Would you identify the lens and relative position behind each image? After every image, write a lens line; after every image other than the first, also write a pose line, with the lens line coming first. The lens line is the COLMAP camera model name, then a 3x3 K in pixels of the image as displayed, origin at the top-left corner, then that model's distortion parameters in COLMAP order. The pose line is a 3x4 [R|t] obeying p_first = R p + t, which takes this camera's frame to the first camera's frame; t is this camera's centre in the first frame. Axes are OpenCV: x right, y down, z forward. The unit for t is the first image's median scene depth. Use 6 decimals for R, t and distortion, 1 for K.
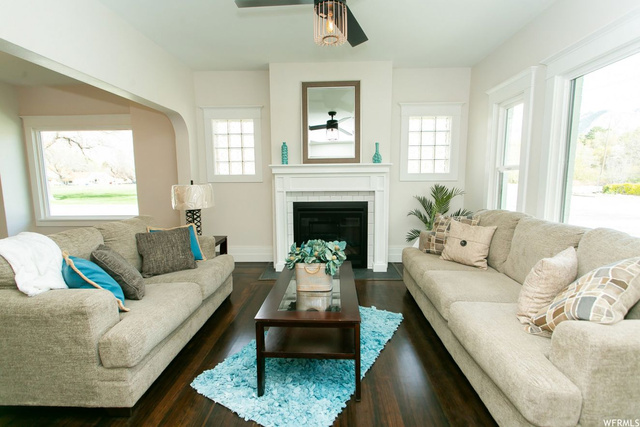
lens RADIAL K [[301.3, 0, 308.9], [0, 301.3, 212.6], [0, 0, 1]] dist [0.002723, 0.000848]
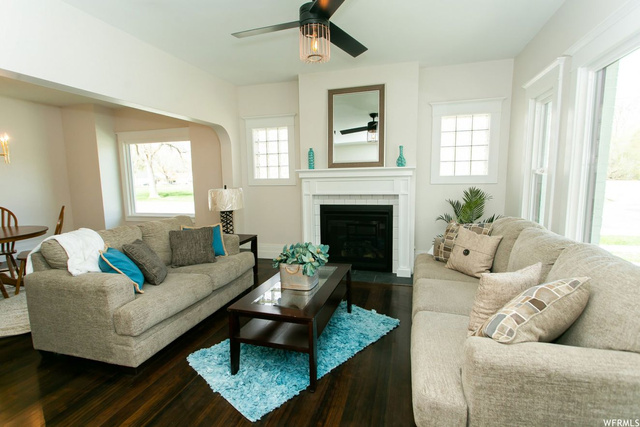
lens RADIAL K [[301.3, 0, 308.9], [0, 301.3, 212.6], [0, 0, 1]] dist [0.002723, 0.000848]
pose [[0.971280, 0.018140, -0.237247, 0.254401], [-0.017205, 0.999834, 0.006014, -0.020970], [0.237316, -0.001760, 0.971431, -0.042392]]
